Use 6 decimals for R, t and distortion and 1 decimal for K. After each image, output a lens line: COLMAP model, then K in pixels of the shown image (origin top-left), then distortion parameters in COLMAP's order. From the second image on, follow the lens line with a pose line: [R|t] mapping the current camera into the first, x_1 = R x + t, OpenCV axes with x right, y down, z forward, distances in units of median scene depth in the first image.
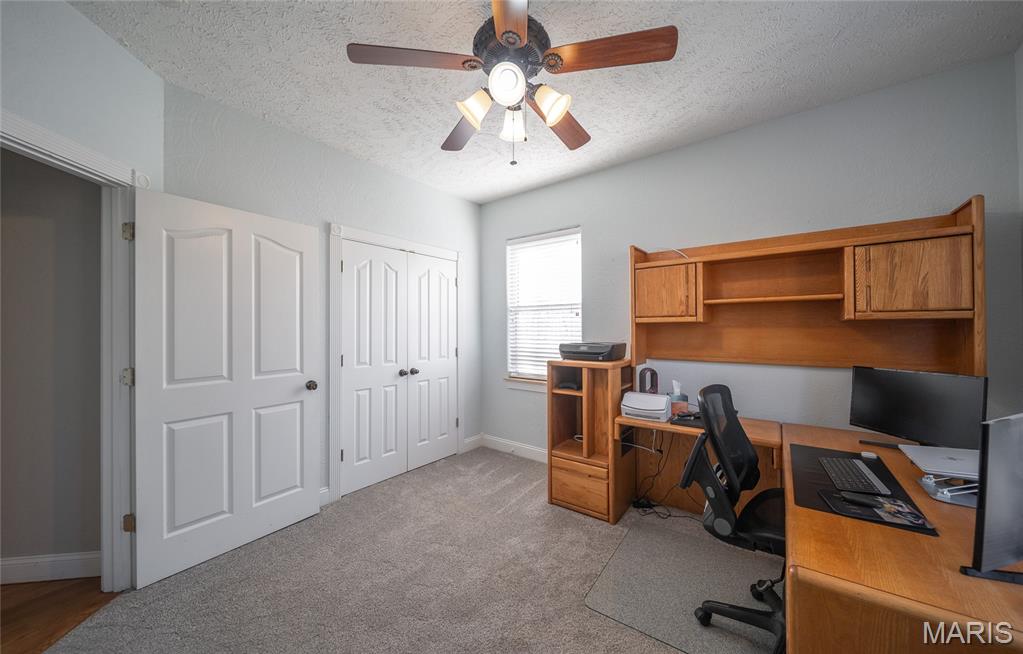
lens RADIAL K [[349.4, 0, 511.1], [0, 349.4, 325.9], [0, 0, 1]] dist [-0.002399, -0.000231]
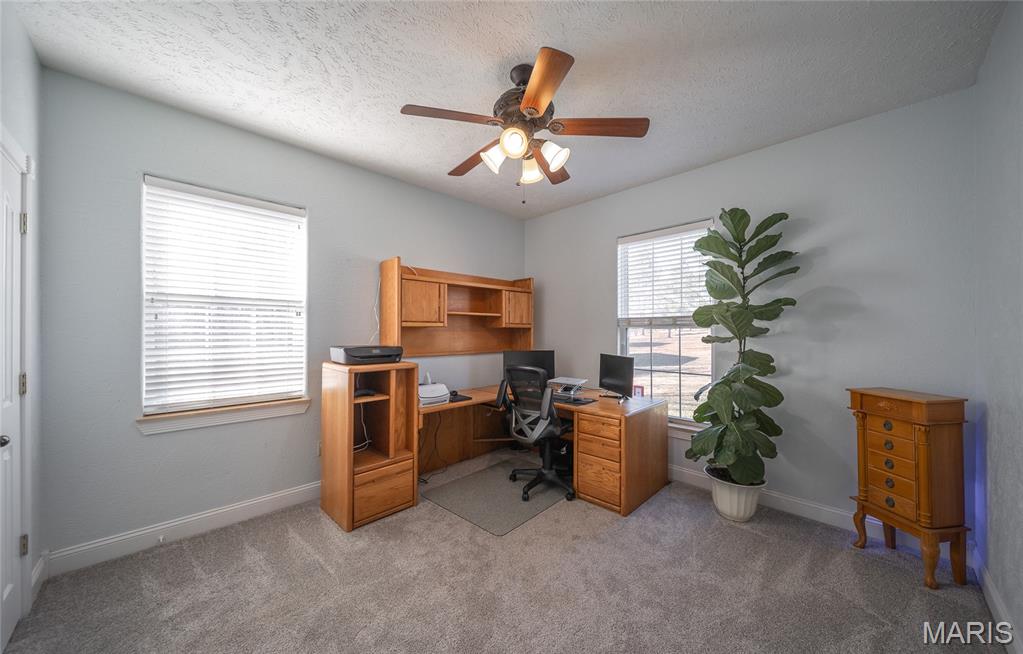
lens RADIAL K [[349.4, 0, 514.1], [0, 349.4, 330.9], [0, 0, 1]] dist [-0.002399, -0.000231]
pose [[0.144695, 0.003883, 0.989469, -0.709123], [-0.010572, 0.999941, -0.002378, 0.004736], [-0.989420, -0.010117, 0.144727, 0.482407]]
